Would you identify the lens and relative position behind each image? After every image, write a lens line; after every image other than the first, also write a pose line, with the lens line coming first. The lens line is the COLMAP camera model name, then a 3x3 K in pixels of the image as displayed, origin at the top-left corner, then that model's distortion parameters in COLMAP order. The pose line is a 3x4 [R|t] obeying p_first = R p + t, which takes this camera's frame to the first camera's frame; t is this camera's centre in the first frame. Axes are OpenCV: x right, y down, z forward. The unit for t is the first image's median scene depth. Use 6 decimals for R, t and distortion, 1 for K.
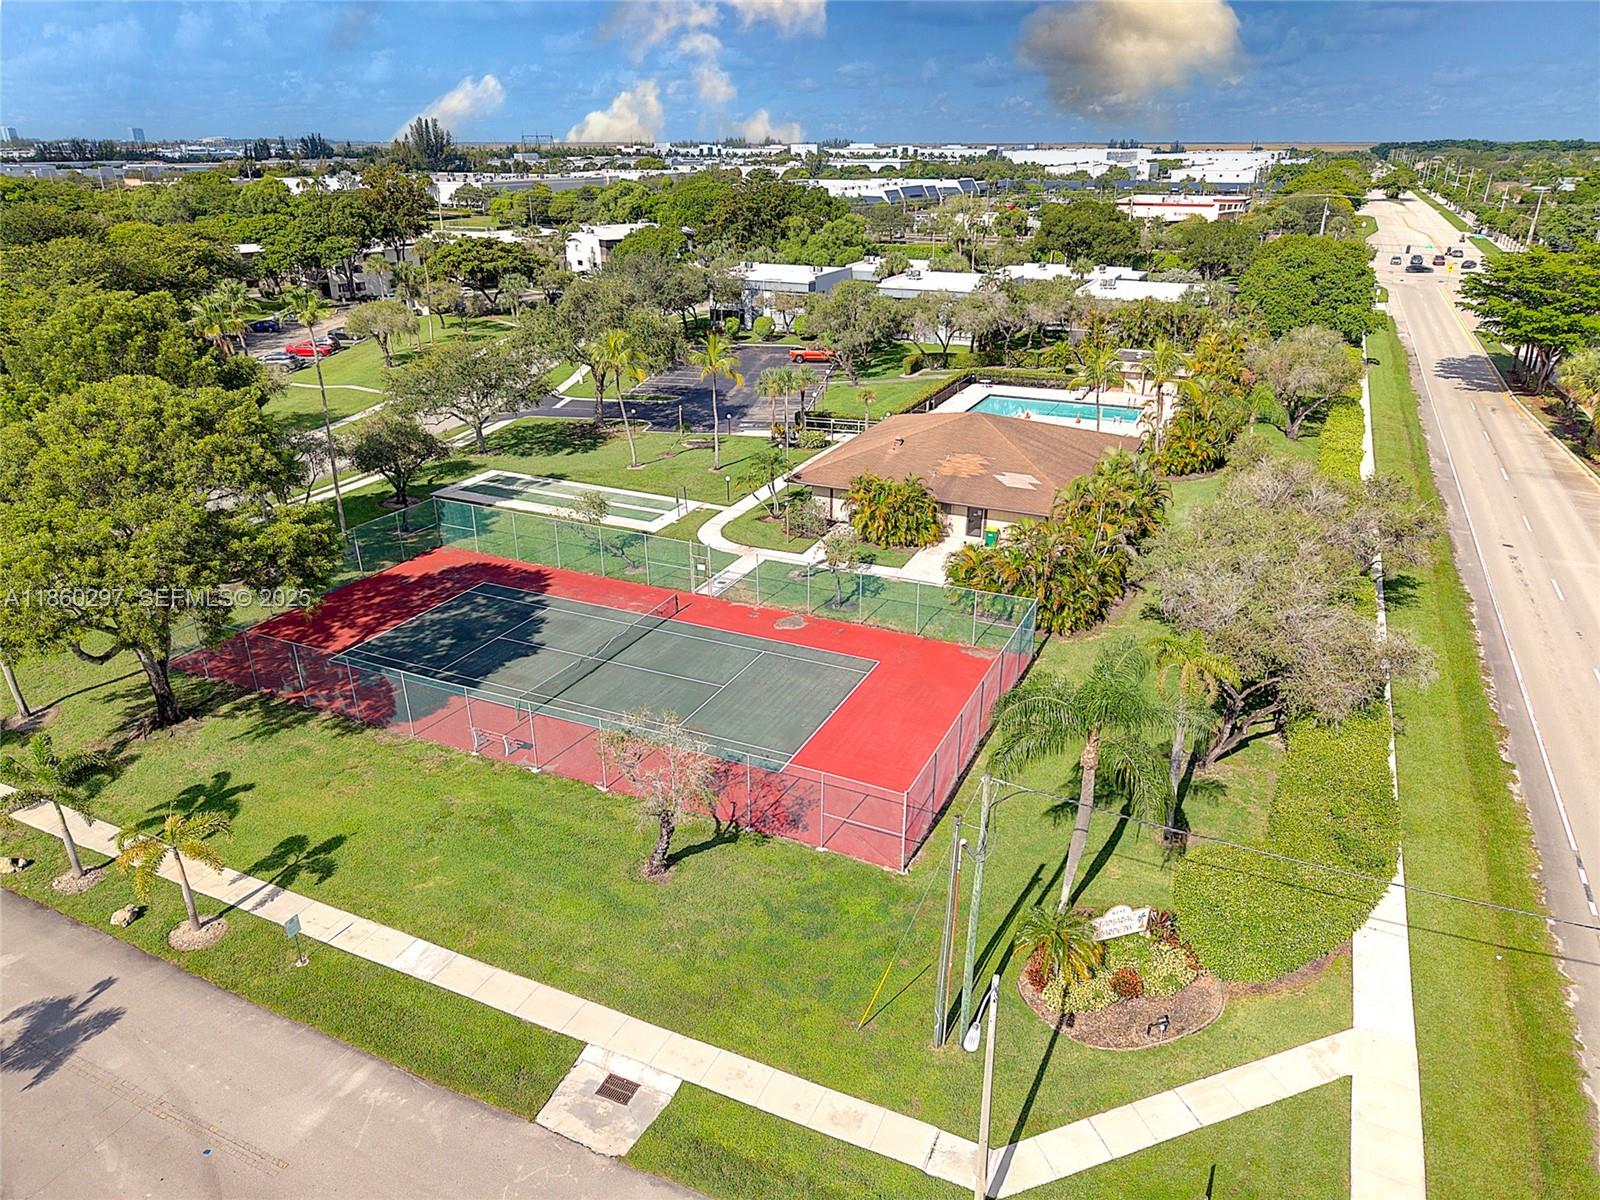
lens RADIAL K [[1083.4, 0, 800.0], [0, 1083.4, 600.0], [0, 0, 1]] dist [0.001802, -0.000054]
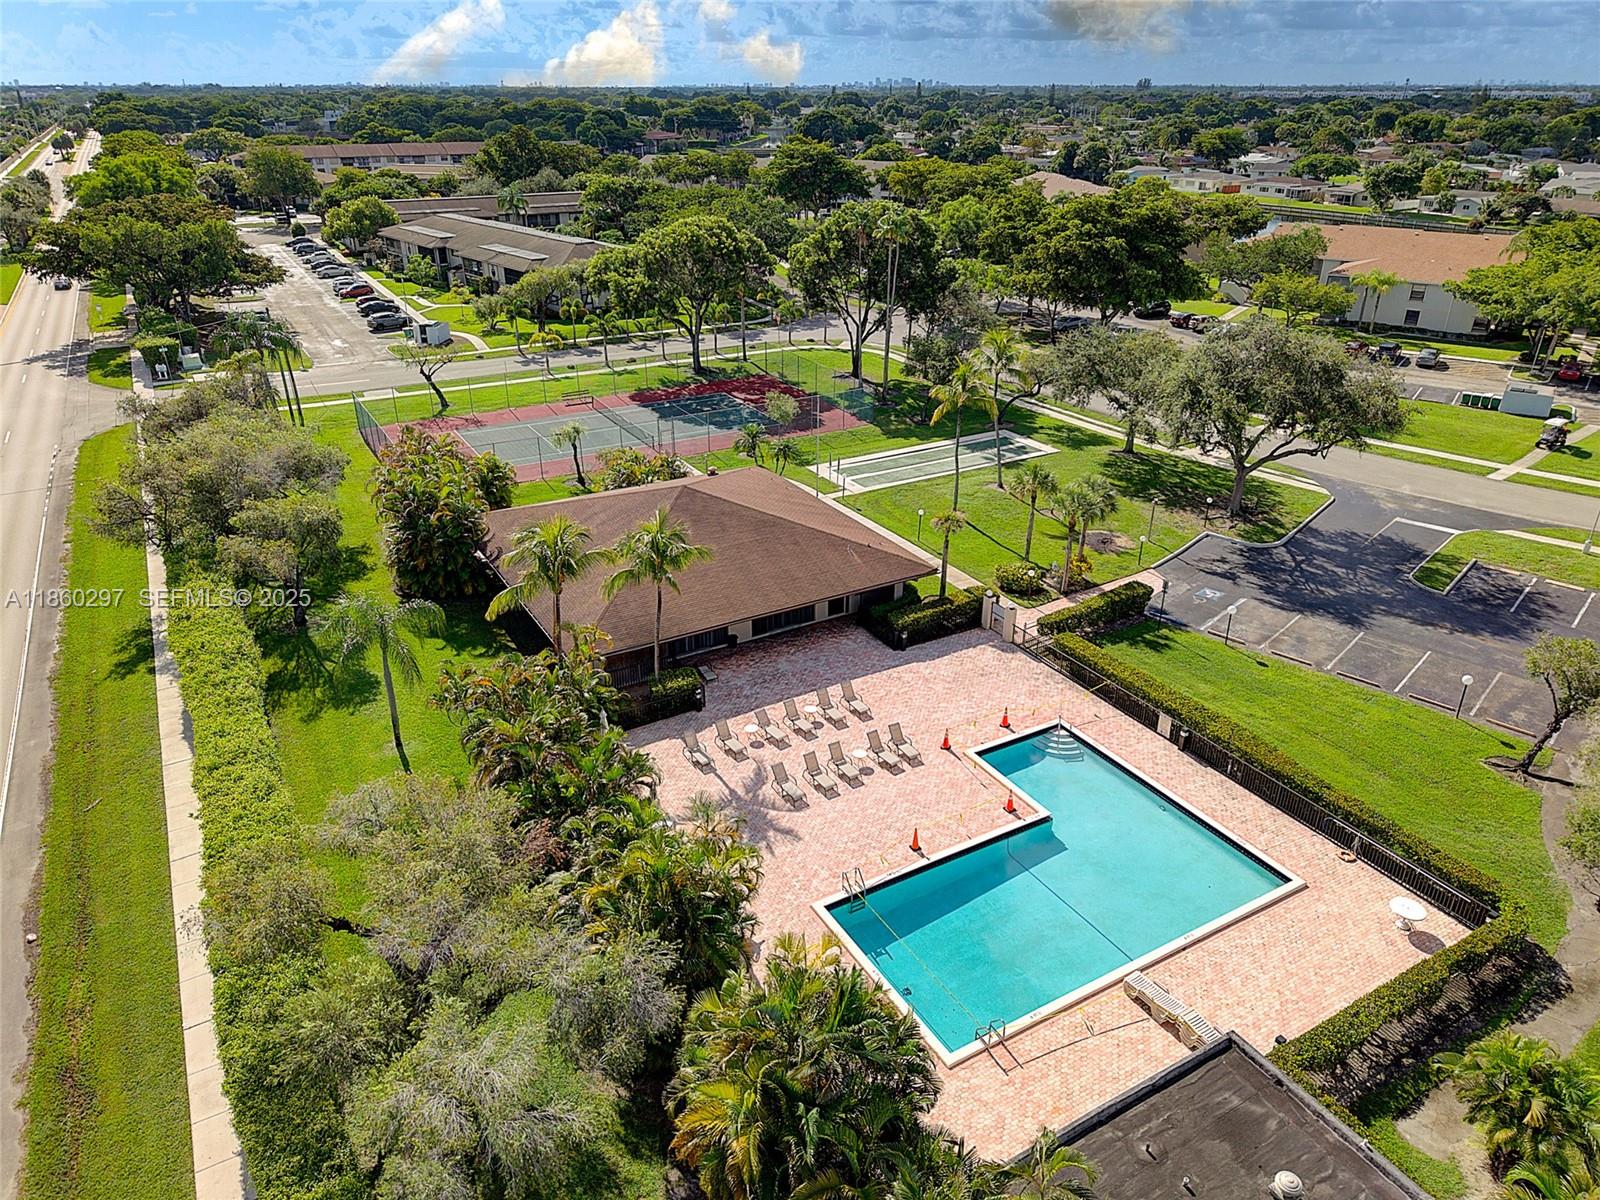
lens RADIAL K [[1083.4, 0, 800.0], [0, 1083.4, 600.0], [0, 0, 1]] dist [0.001802, -0.000054]
pose [[-0.575837, 0.344803, -0.741298, 0.697083], [-0.321507, 0.738160, 0.593088, -0.579685], [0.751695, 0.579854, -0.314203, 1.319393]]
